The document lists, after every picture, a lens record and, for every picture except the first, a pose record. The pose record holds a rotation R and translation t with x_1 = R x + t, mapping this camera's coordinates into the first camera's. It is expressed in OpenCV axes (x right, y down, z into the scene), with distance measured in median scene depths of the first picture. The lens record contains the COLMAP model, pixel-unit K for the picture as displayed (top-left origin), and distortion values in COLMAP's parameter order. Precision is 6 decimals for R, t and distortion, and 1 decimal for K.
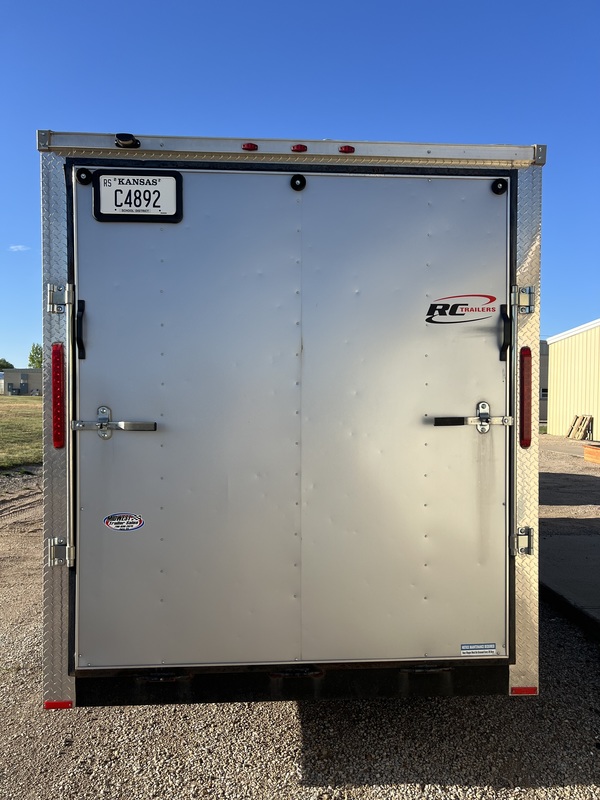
lens RADIAL K [[606.9, 0, 300.9], [0, 606.9, 400.5], [0, 0, 1]] dist [0.051716, -0.051222]
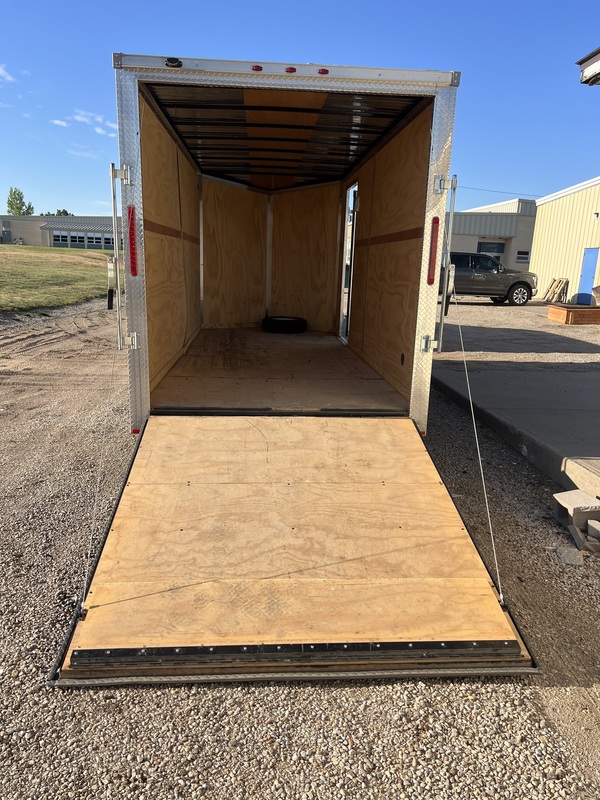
lens RADIAL K [[606.9, 0, 295.8], [0, 606.9, 404.6], [0, 0, 1]] dist [0.051716, -0.051222]
pose [[0.999597, 0.024400, 0.014529, 0.002295], [-0.027115, 0.972106, 0.232971, 0.006675], [-0.008439, -0.233271, 0.972375, -0.178114]]
